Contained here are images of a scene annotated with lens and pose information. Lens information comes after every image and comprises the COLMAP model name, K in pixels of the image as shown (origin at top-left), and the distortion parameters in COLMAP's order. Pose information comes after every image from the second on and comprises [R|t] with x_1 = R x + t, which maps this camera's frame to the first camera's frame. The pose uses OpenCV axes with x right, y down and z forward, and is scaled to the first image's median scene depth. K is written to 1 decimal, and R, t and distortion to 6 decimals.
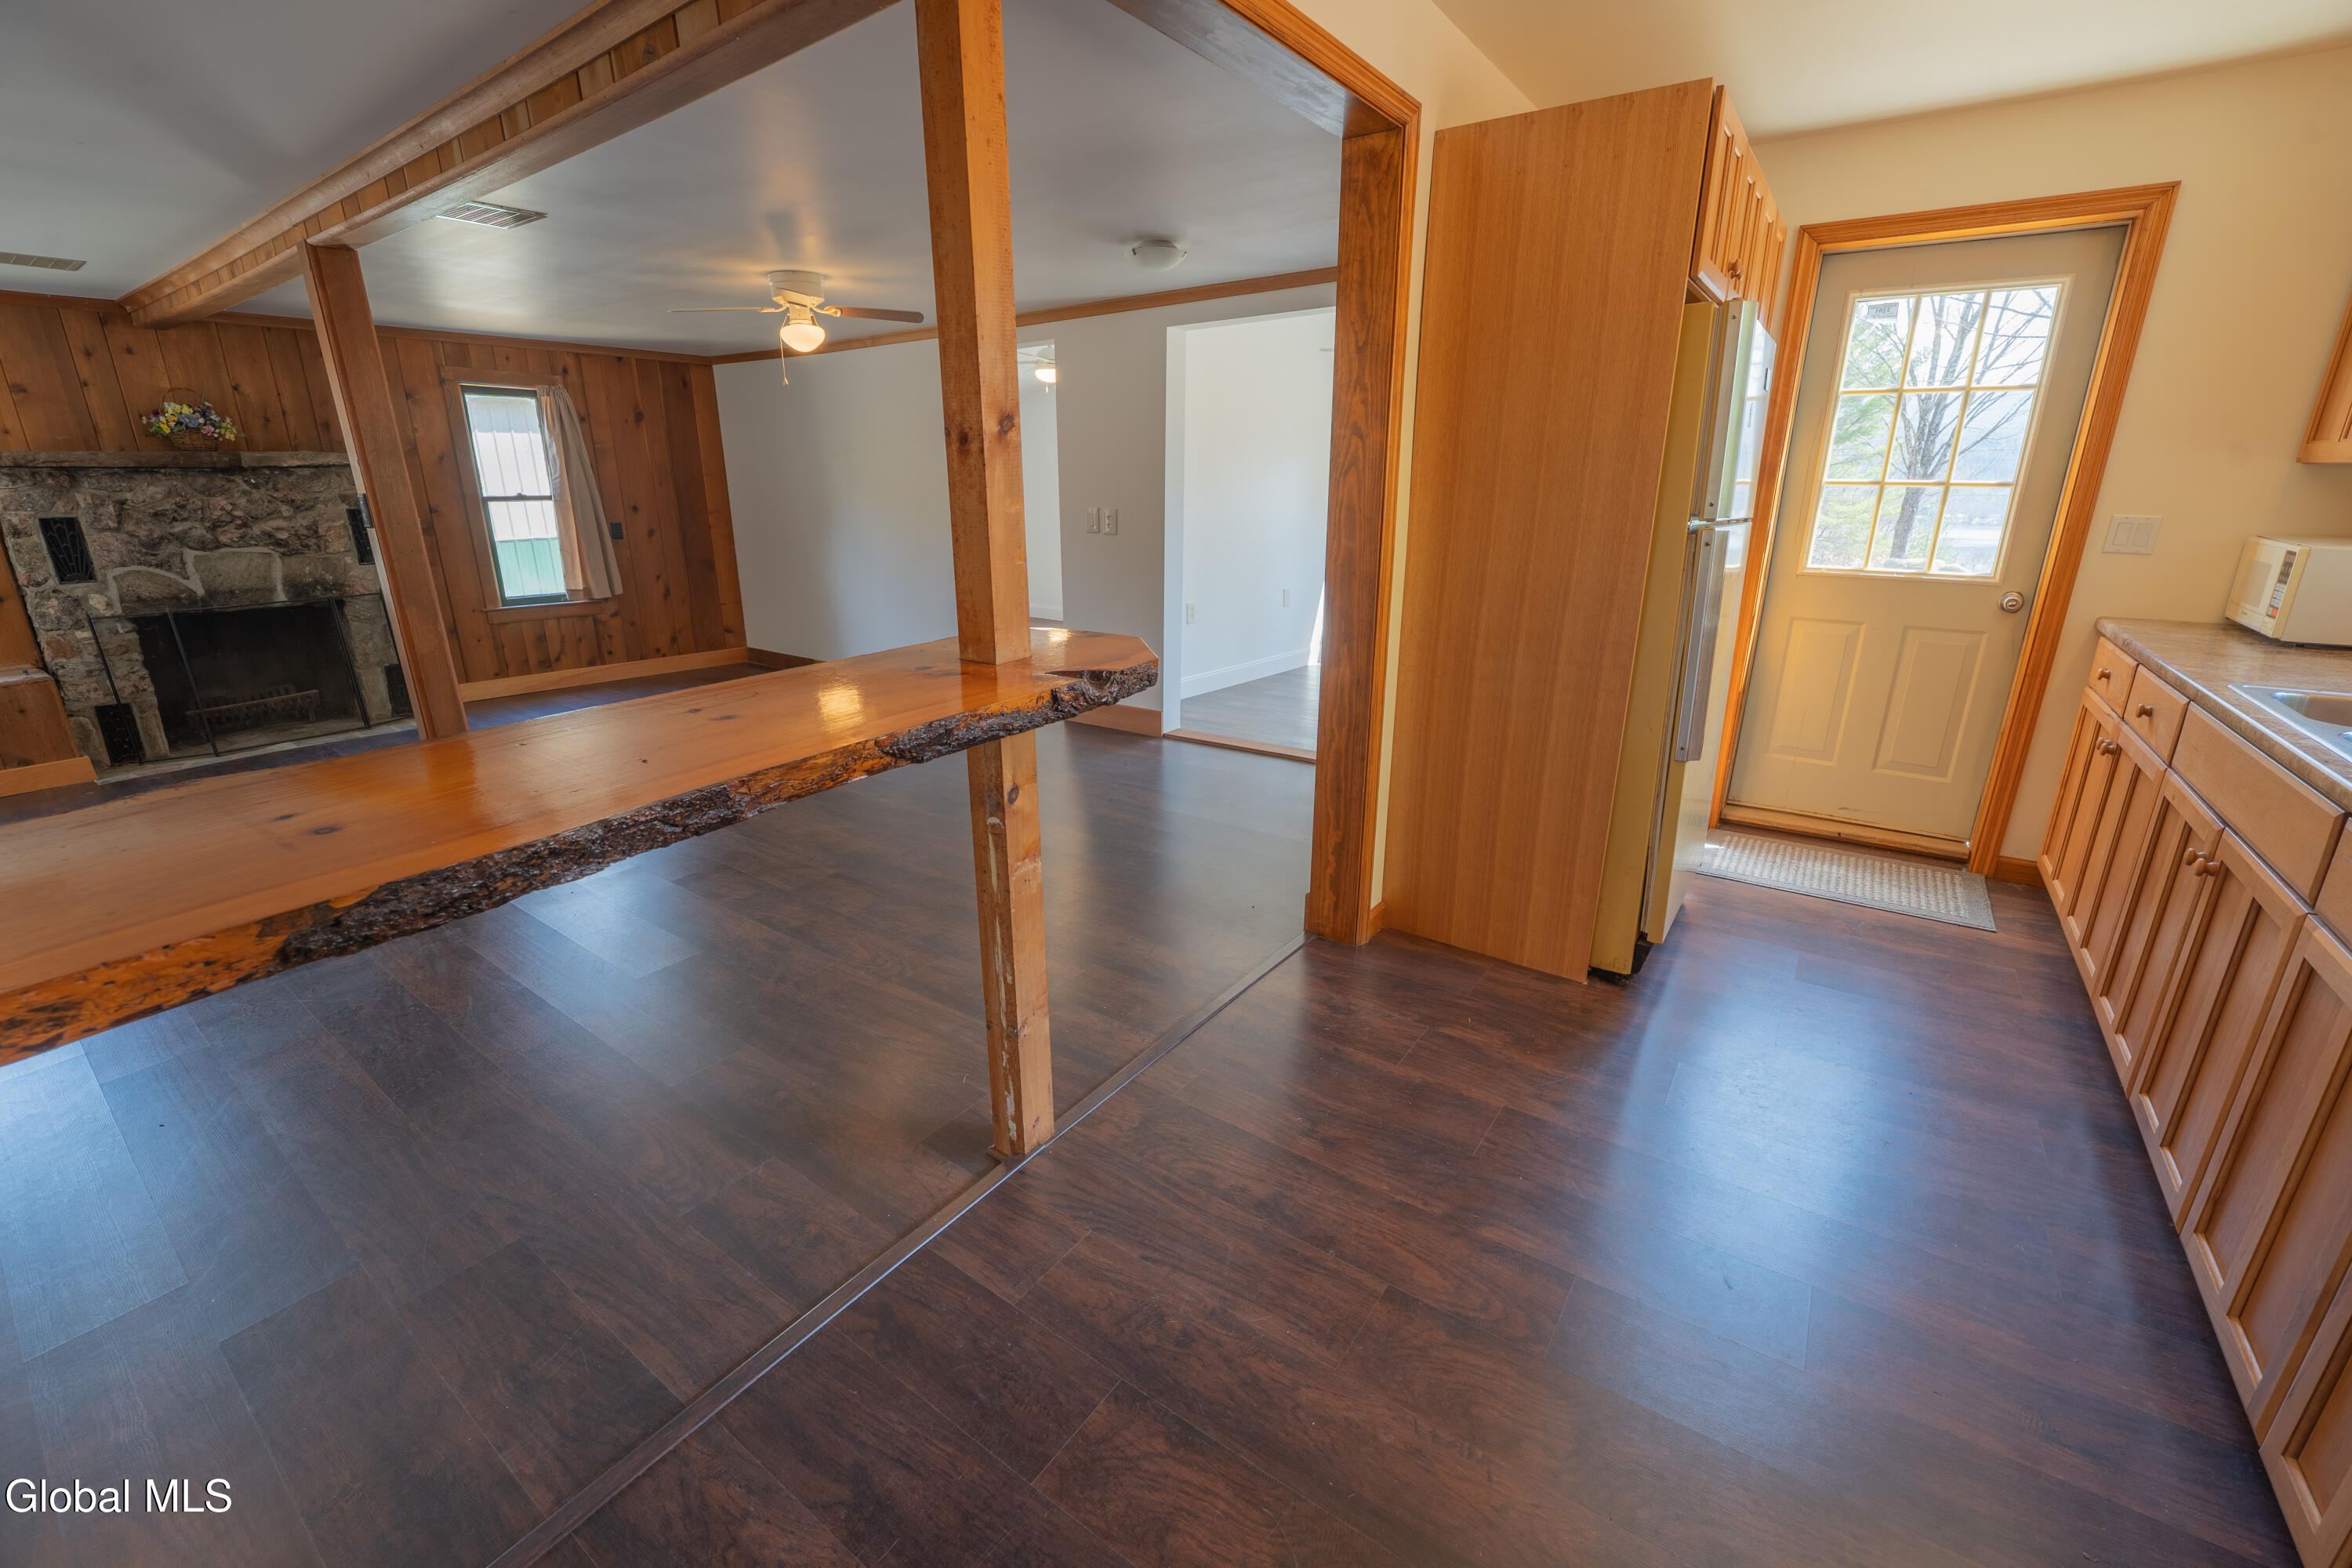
lens RADIAL K [[962.4, 0, 1170.2], [0, 962.4, 781.6], [0, 0, 1]] dist [-0.014987, 0.000132]
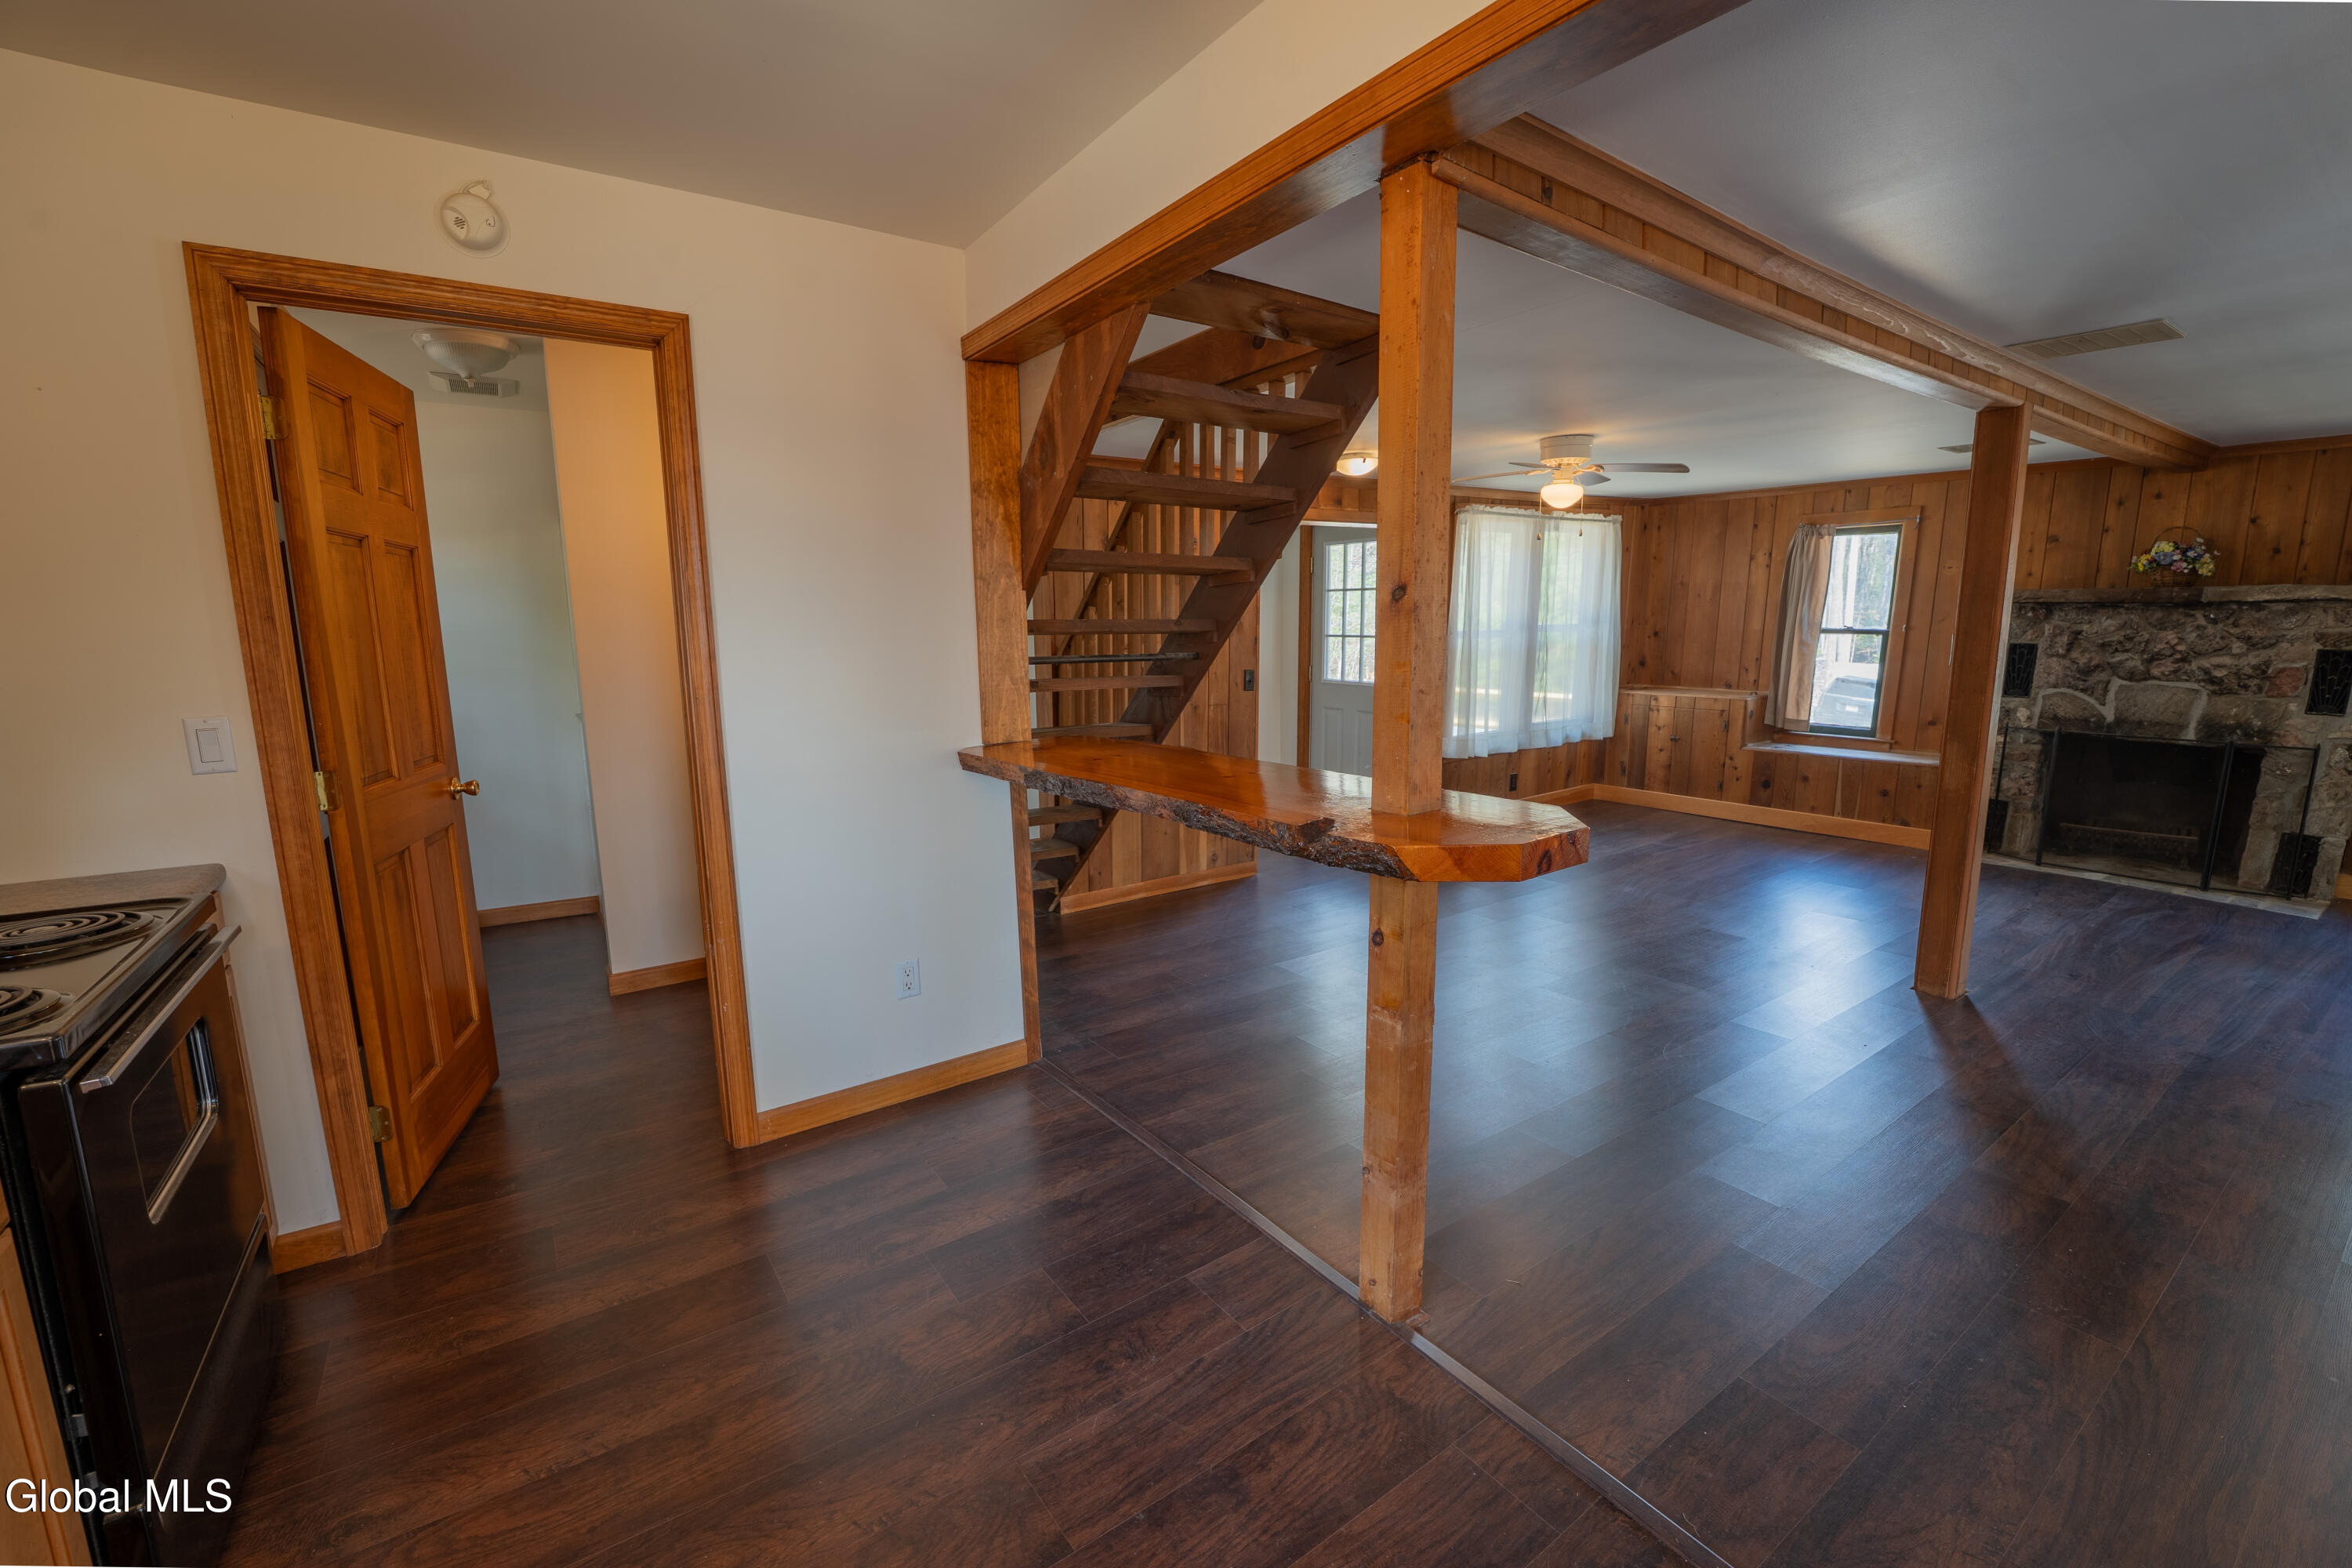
lens RADIAL K [[962.4, 0, 1167.6], [0, 962.4, 783.2], [0, 0, 1]] dist [-0.014987, 0.000132]
pose [[-0.331068, 0.168541, -0.928433, 0.300651], [-0.276412, 0.923436, 0.266200, -0.126037], [0.902214, 0.344760, -0.259133, 0.360603]]
